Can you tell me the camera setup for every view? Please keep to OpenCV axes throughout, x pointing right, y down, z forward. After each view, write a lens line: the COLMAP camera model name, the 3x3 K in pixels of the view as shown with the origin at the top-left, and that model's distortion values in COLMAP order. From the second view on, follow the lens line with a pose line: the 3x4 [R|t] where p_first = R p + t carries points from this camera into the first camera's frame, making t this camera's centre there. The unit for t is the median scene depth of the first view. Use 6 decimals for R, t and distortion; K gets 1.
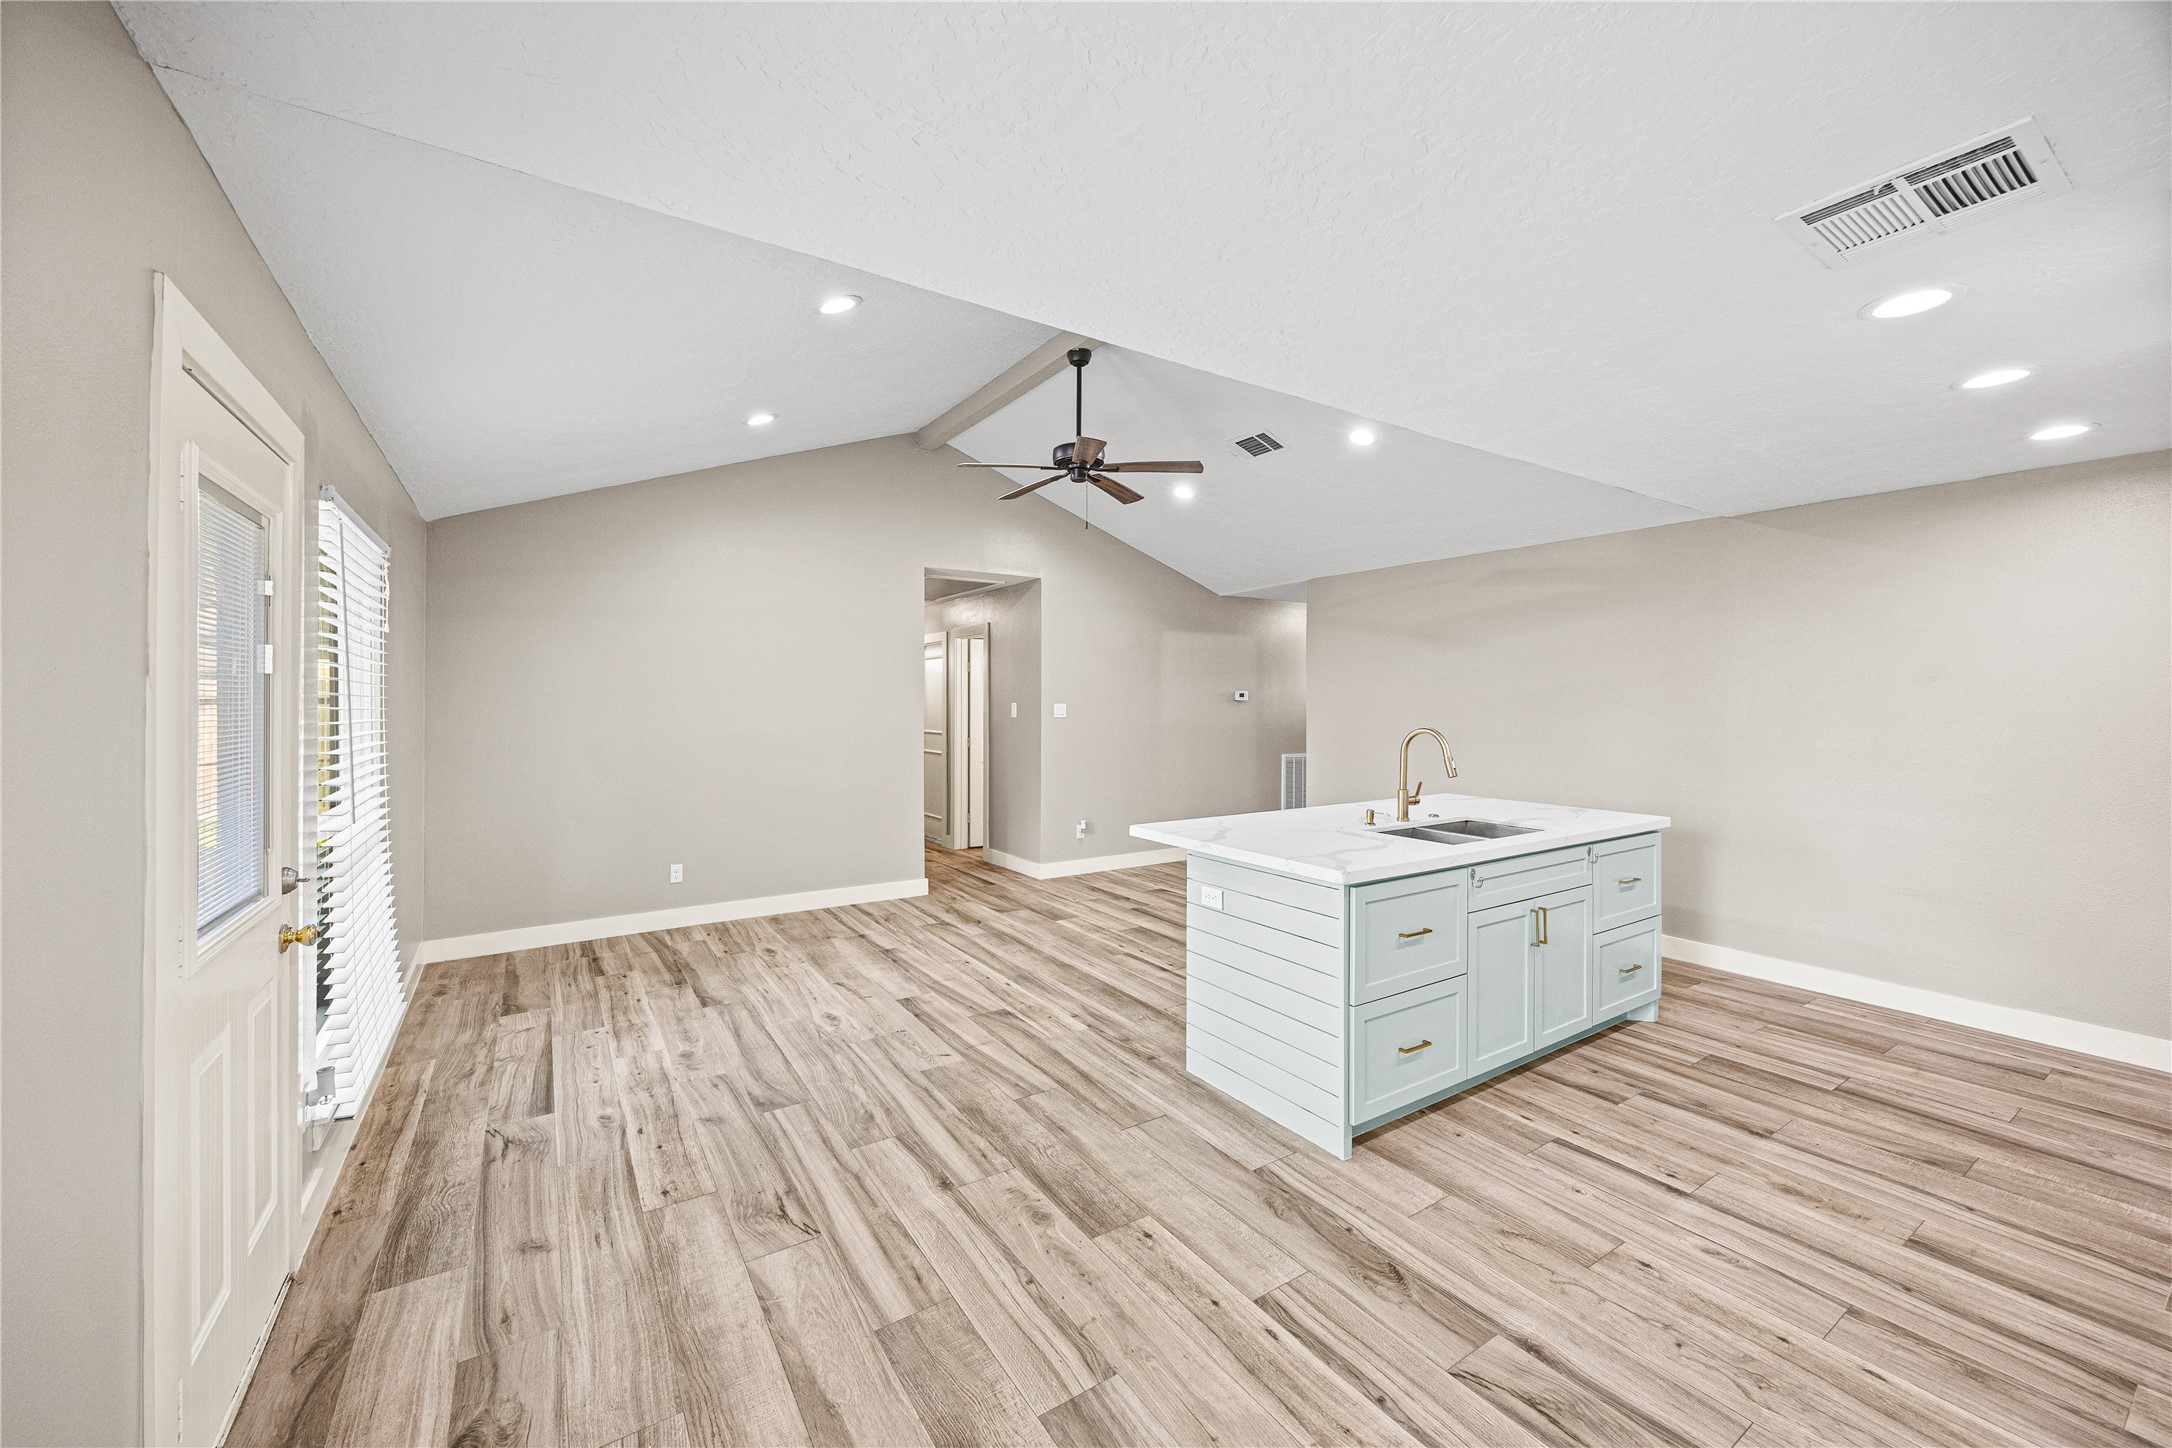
lens RADIAL K [[832.6, 0, 1077.5], [0, 832.6, 691.3], [0, 0, 1]] dist [-0.001225, 0.000471]
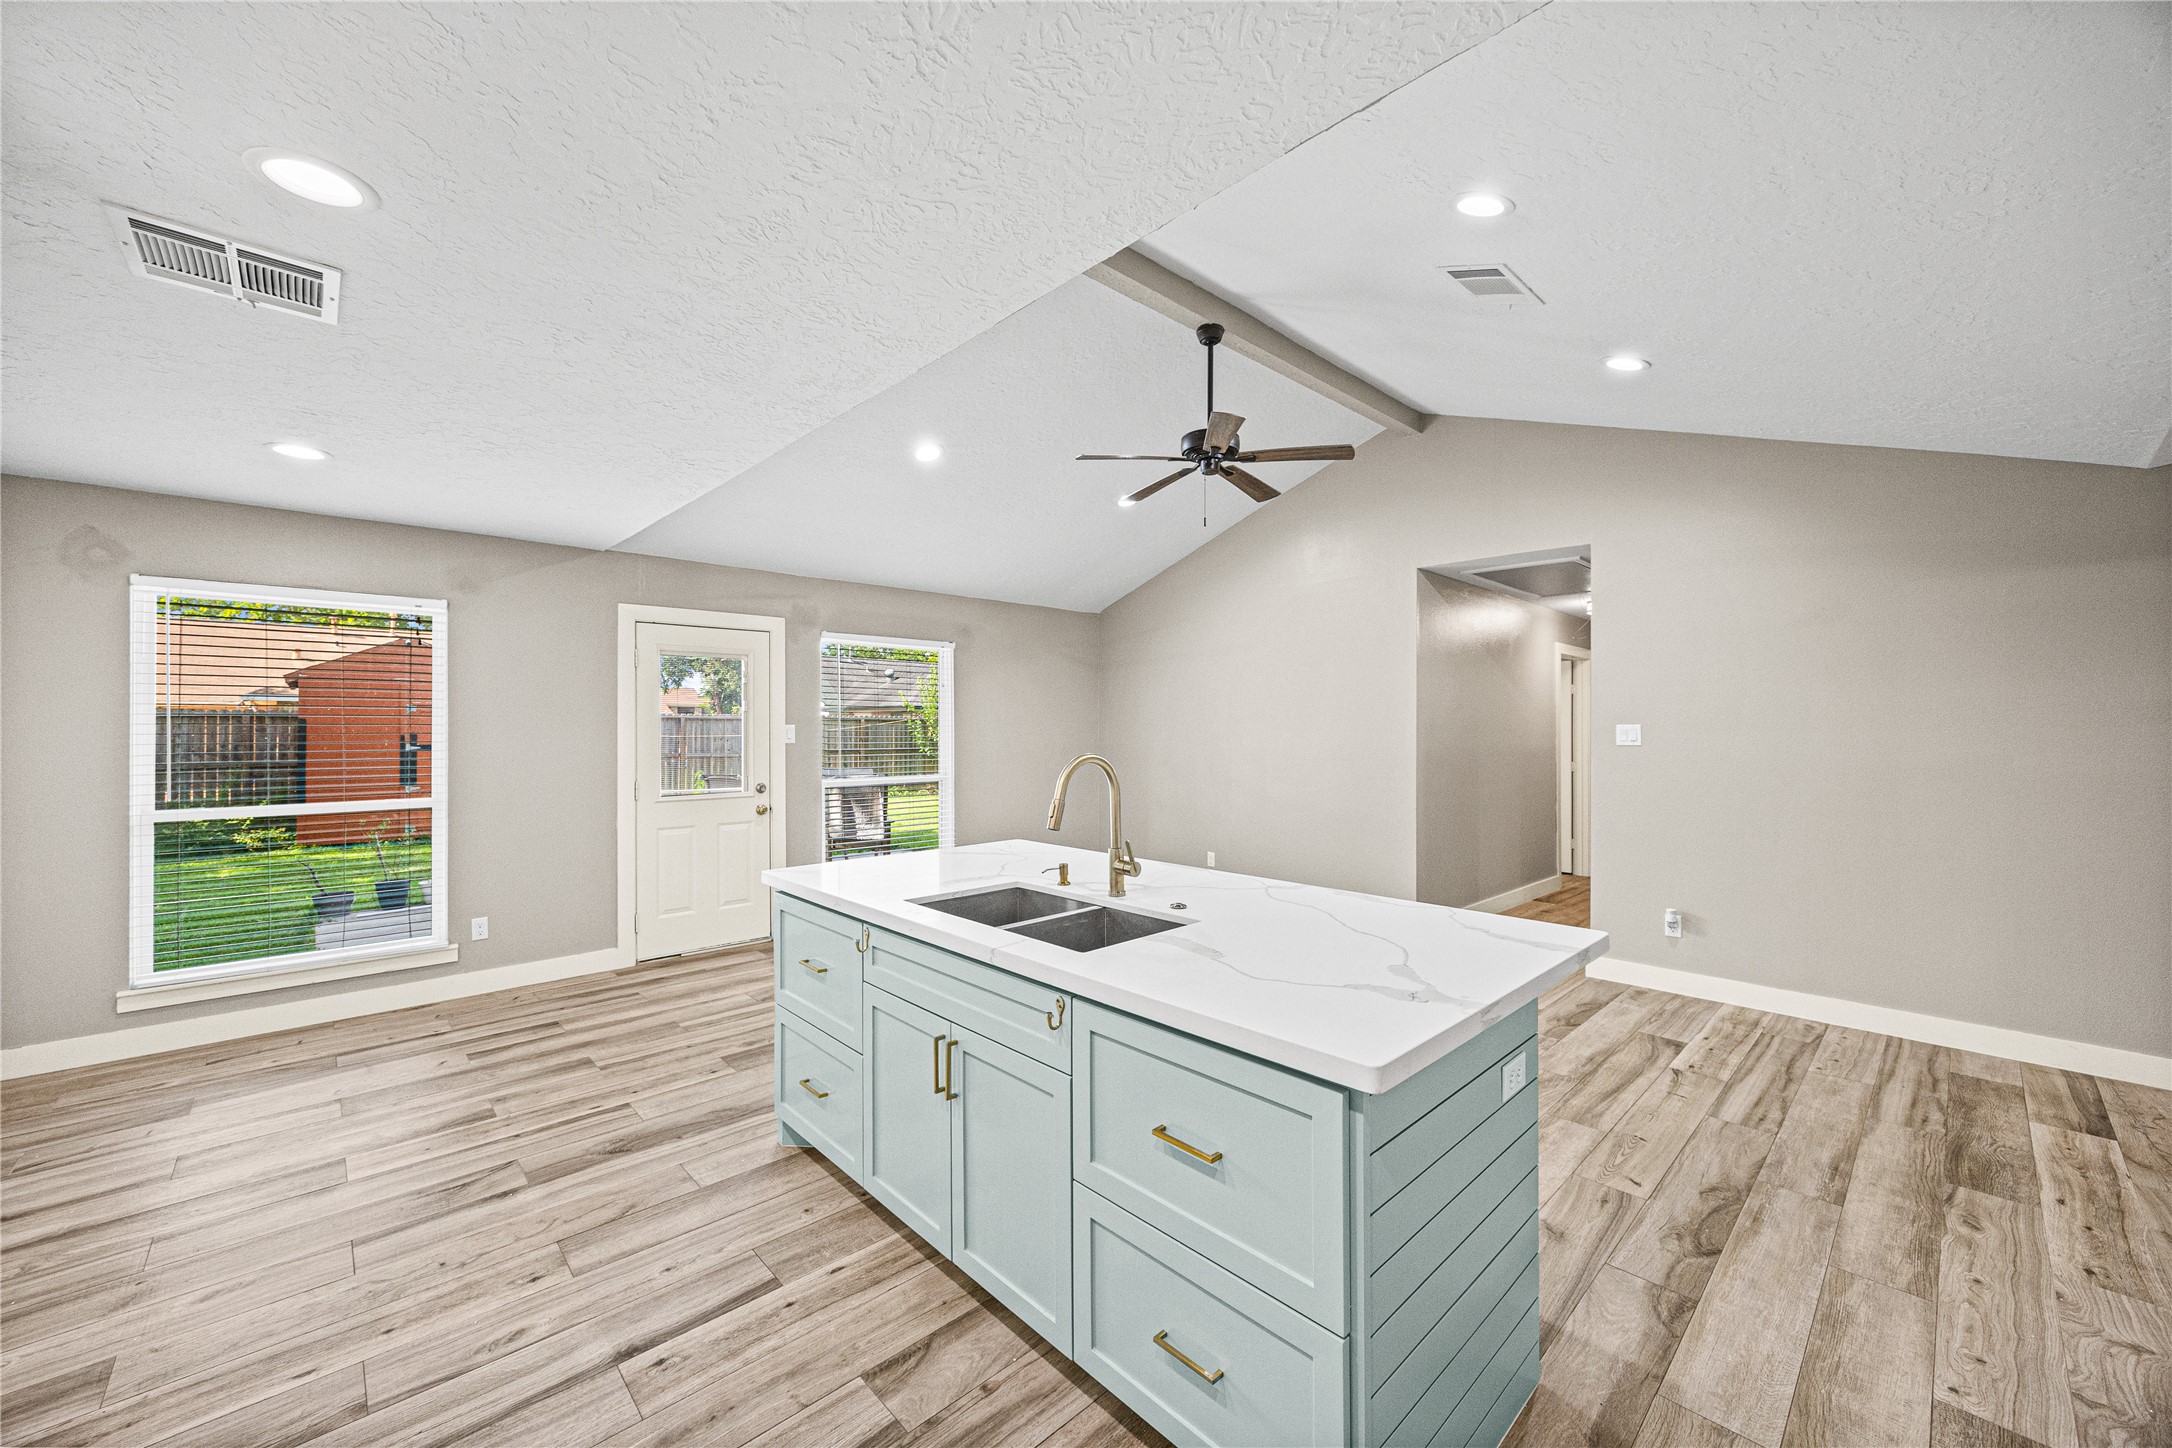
lens RADIAL K [[832.6, 0, 1079.9], [0, 832.6, 716.8], [0, 0, 1]] dist [-0.001225, 0.000471]
pose [[0.174531, -0.010084, -0.984600, 1.457375], [0.013412, 0.999879, -0.007863, 0.028615], [0.984560, -0.011833, 0.174645, 1.206790]]
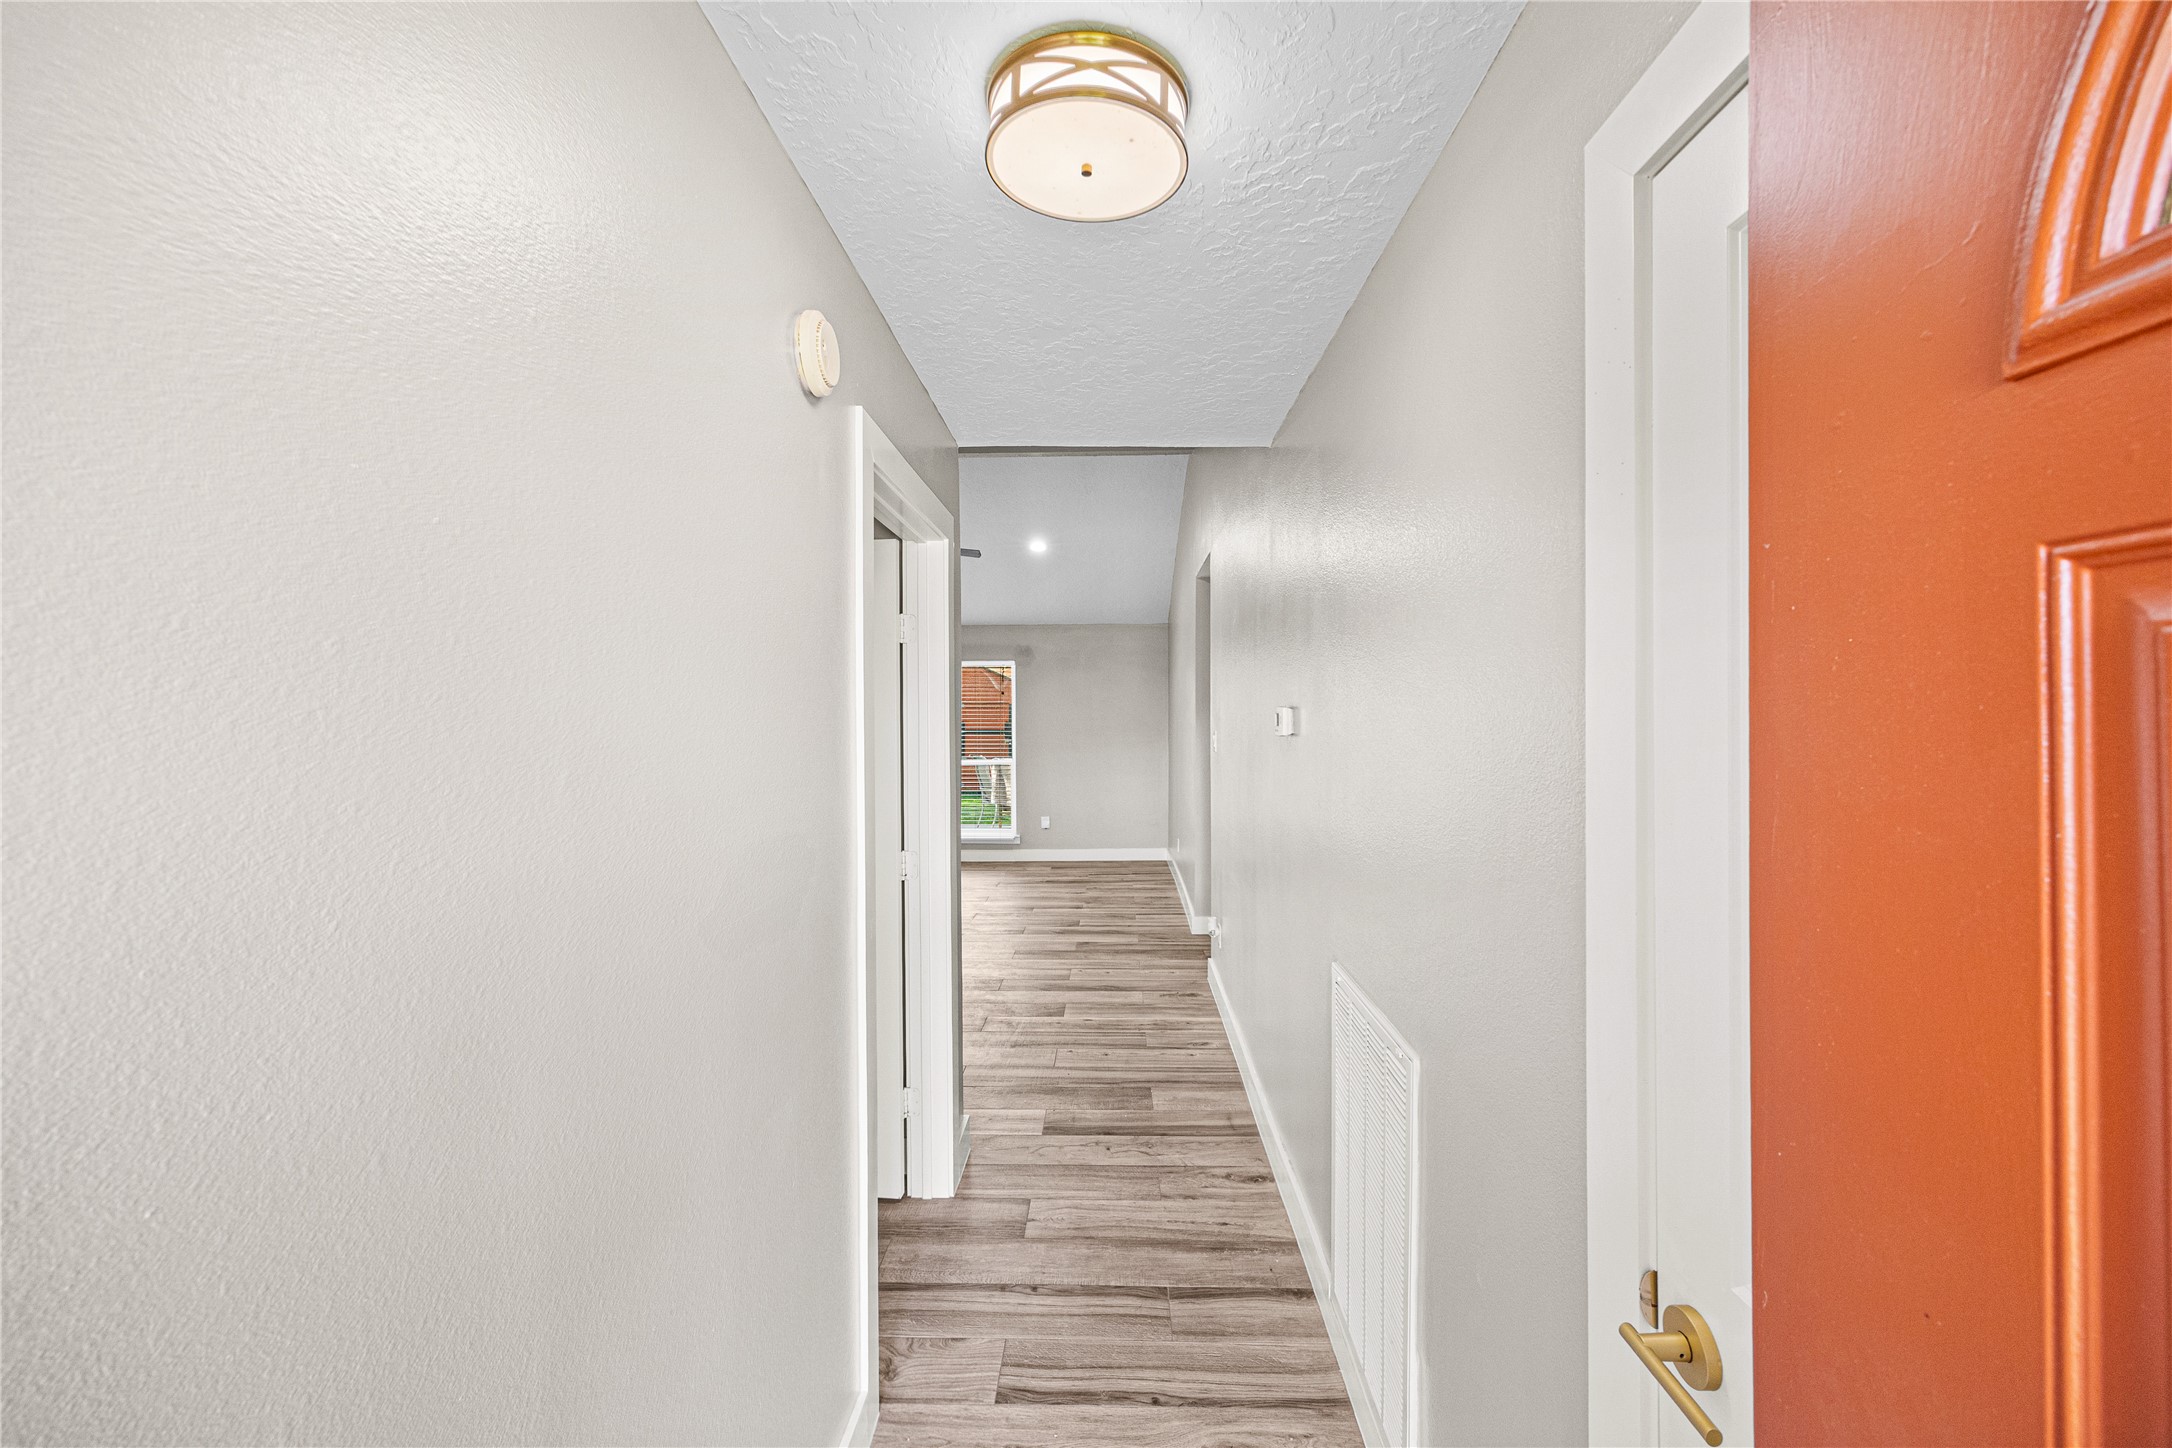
lens RADIAL K [[832.6, 0, 1090.7], [0, 832.6, 718.1], [0, 0, 1]] dist [-0.001225, 0.000471]
pose [[-0.566615, 0.005560, -0.823964, 1.516676], [0.014580, 0.999888, -0.003279, 0.022982], [0.823854, -0.013871, -0.566633, 3.402404]]
